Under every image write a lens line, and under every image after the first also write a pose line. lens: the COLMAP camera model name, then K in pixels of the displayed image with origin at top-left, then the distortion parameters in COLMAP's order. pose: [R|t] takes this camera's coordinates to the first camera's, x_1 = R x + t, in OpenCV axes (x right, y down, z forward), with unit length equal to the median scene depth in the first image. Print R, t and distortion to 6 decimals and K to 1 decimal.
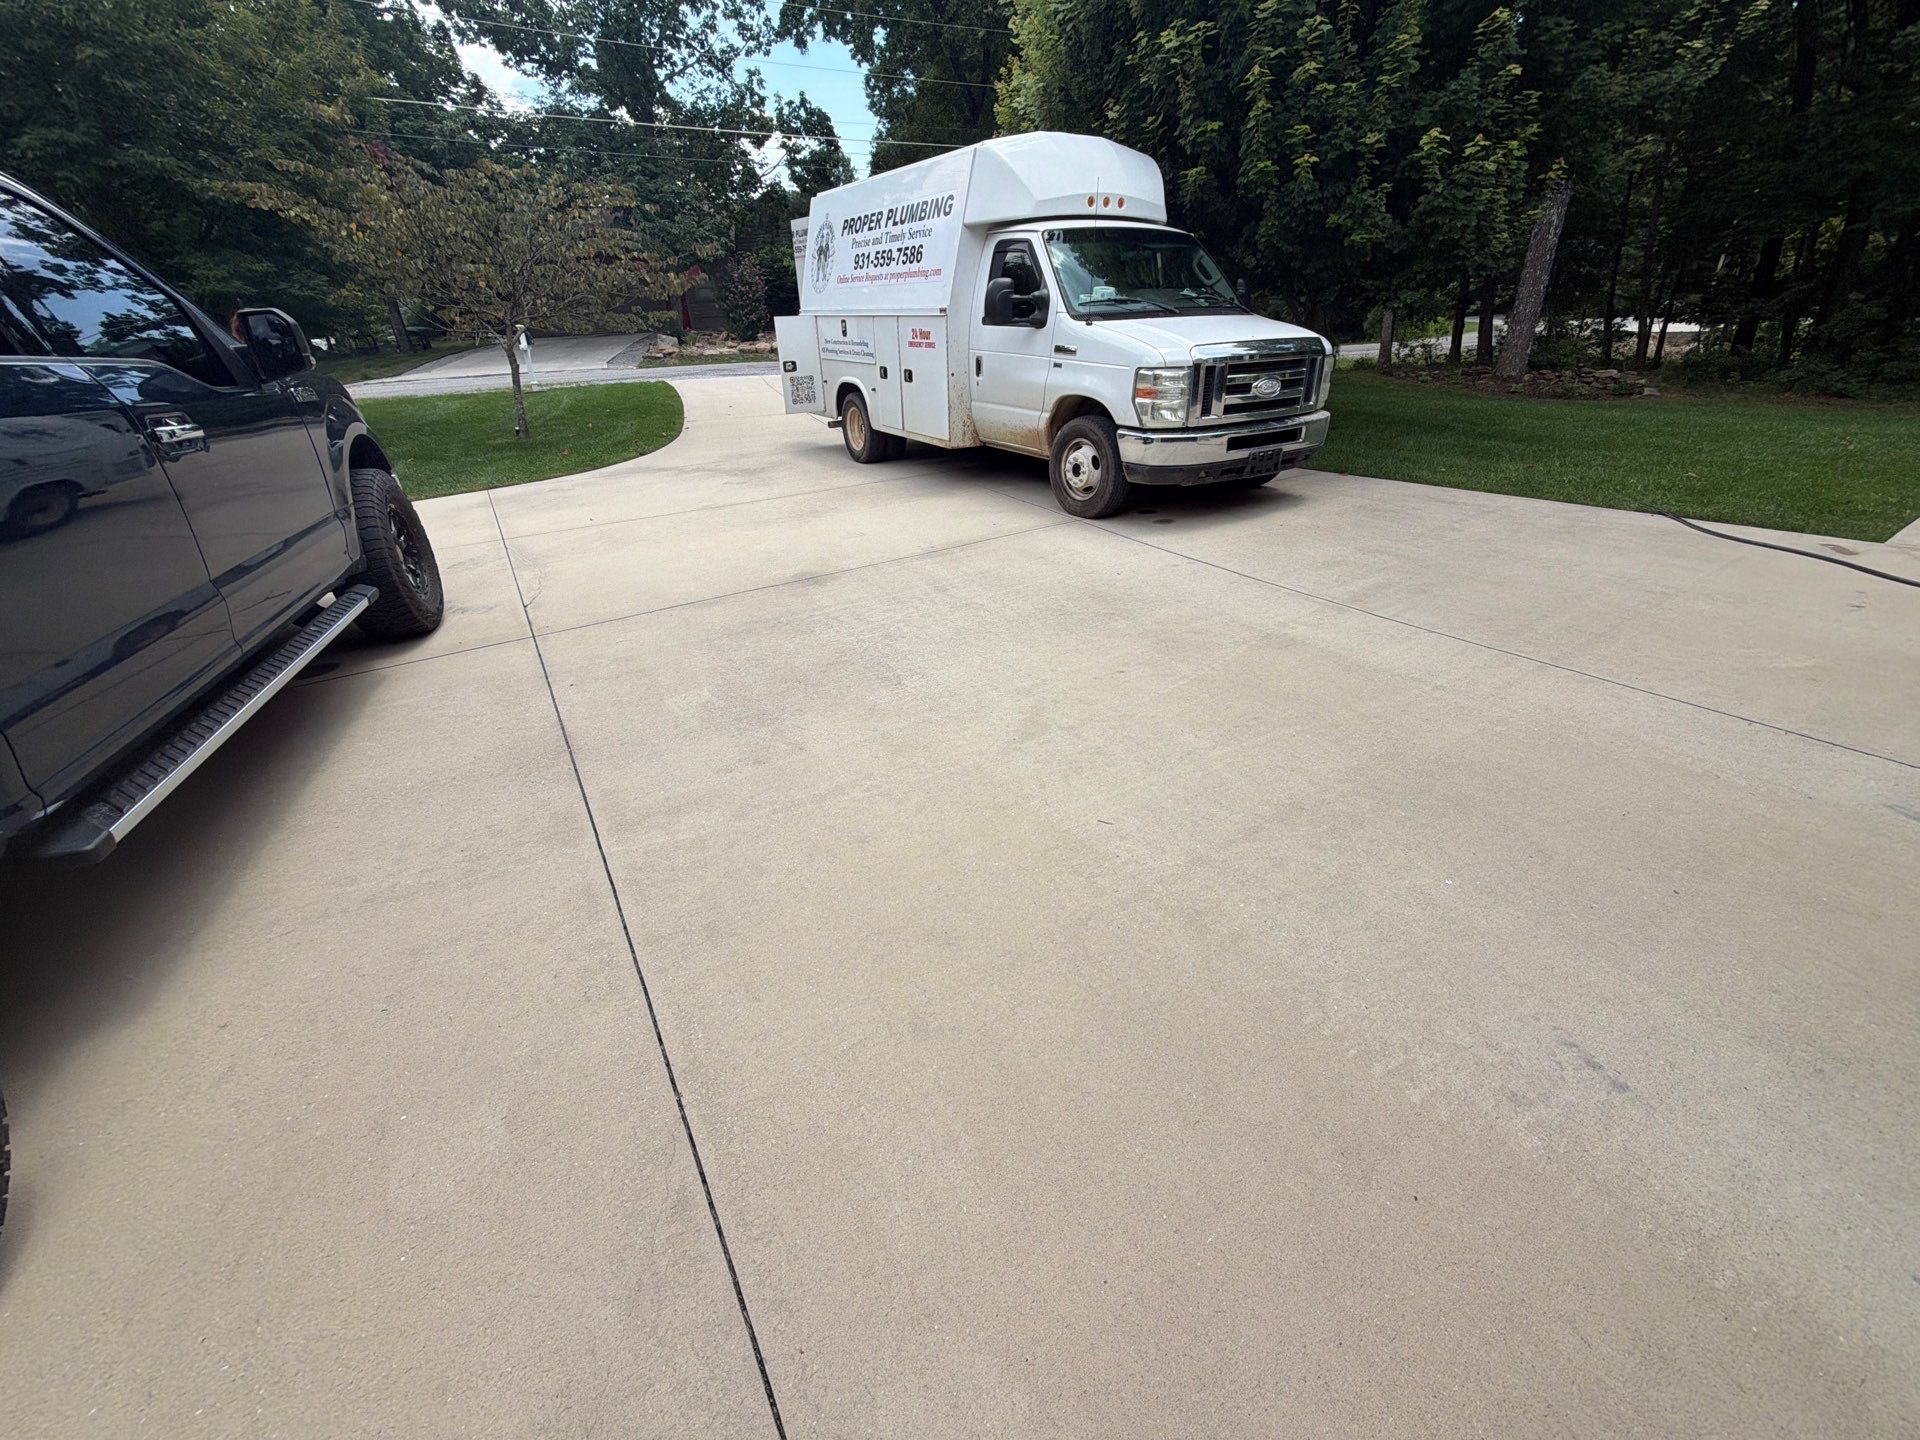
lens RADIAL K [[764.4, 0, 961.8], [0, 764.4, 722.8], [0, 0, 1]] dist [0.000441, -0.000171]
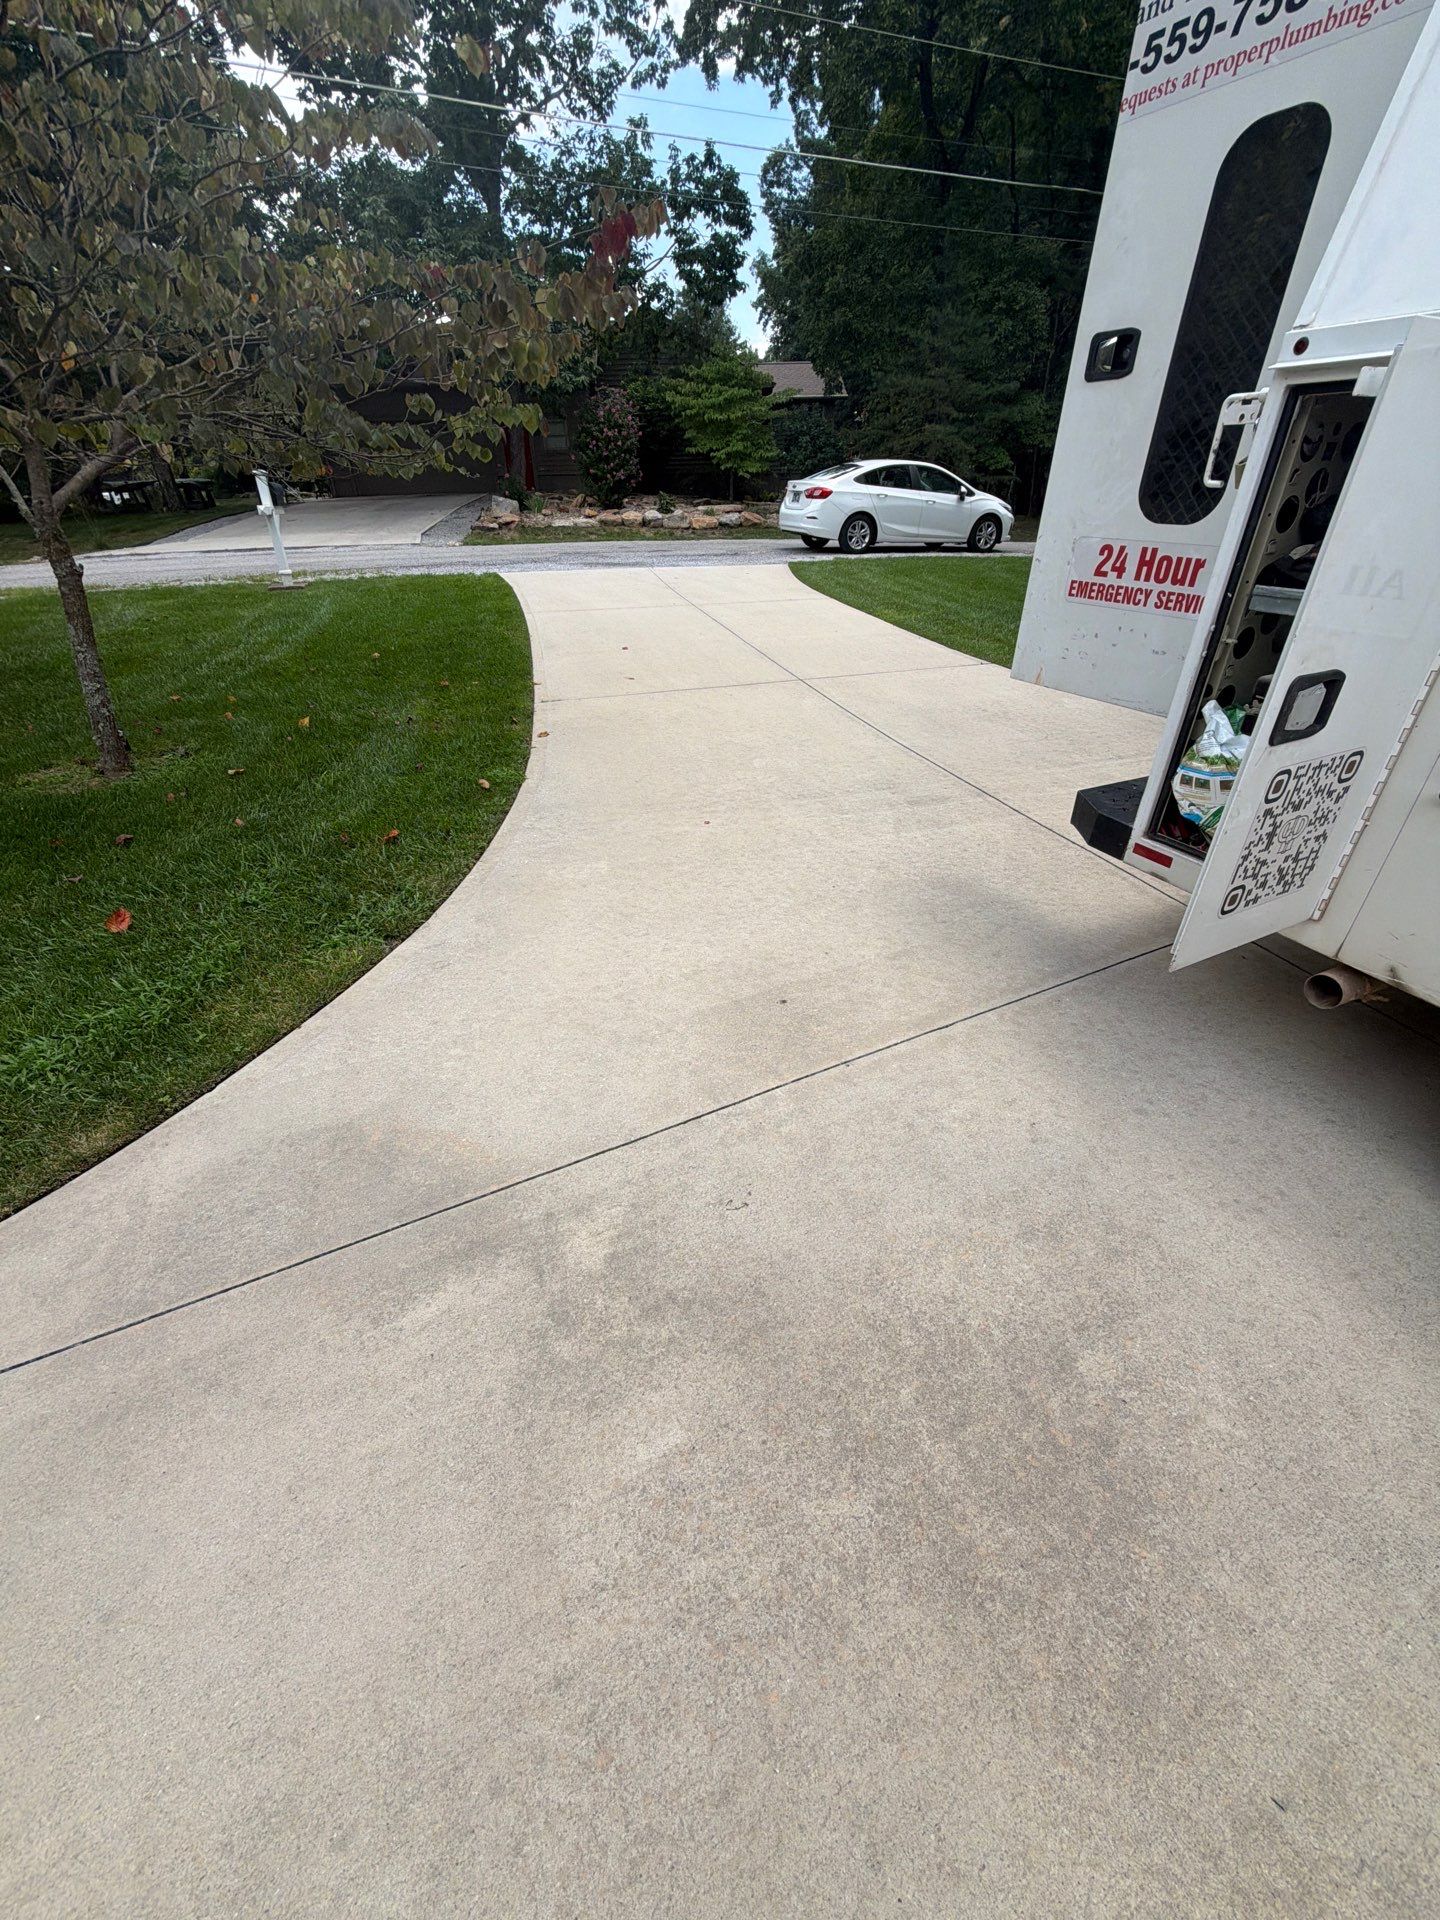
lens RADIAL K [[760.2, 0, 716.9], [0, 760.2, 958.2], [0, 0, 1]] dist [0.000752, -0.000548]
pose [[0.995090, 0.069757, -0.070220, -0.100947], [-0.064895, 0.995484, 0.069290, -0.130808], [0.074736, -0.064393, 0.995122, 0.261249]]
